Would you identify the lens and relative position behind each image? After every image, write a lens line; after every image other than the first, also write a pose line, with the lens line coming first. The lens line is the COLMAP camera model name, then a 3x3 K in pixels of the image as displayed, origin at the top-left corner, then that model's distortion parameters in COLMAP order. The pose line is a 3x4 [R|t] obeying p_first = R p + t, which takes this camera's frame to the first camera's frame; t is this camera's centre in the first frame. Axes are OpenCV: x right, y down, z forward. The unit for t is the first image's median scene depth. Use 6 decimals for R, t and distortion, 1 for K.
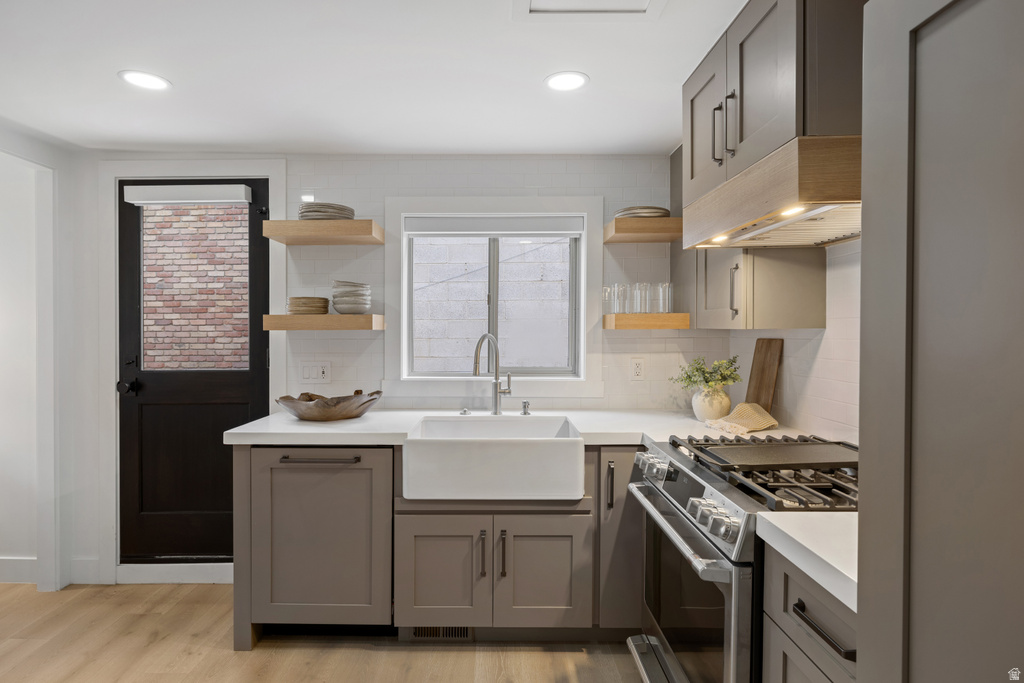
lens RADIAL K [[530.5, 0, 511.4], [0, 530.5, 335.7], [0, 0, 1]] dist [-0.001424, 0.000020]
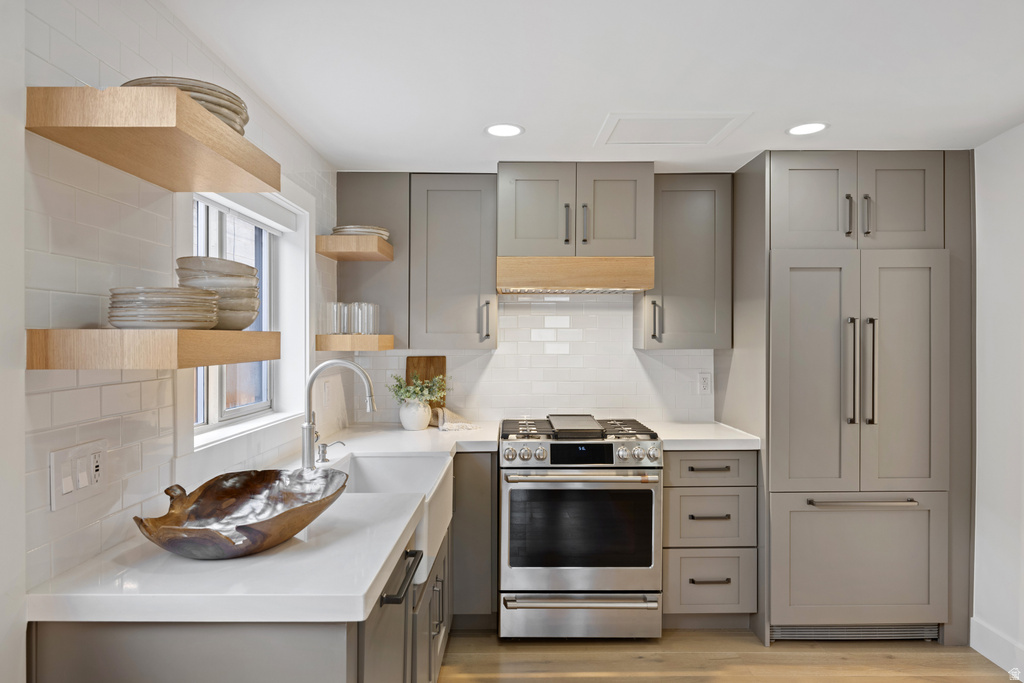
lens RADIAL K [[621.9, 0, 512.0], [0, 621.9, 341.5], [0, 0, 1]] dist [-0.000975, 0.000255]
pose [[0.032653, -0.005098, 0.999454, -1.008702], [0.009707, 0.999941, 0.004783, -0.035309], [-0.999420, 0.009545, 0.032701, 0.781633]]
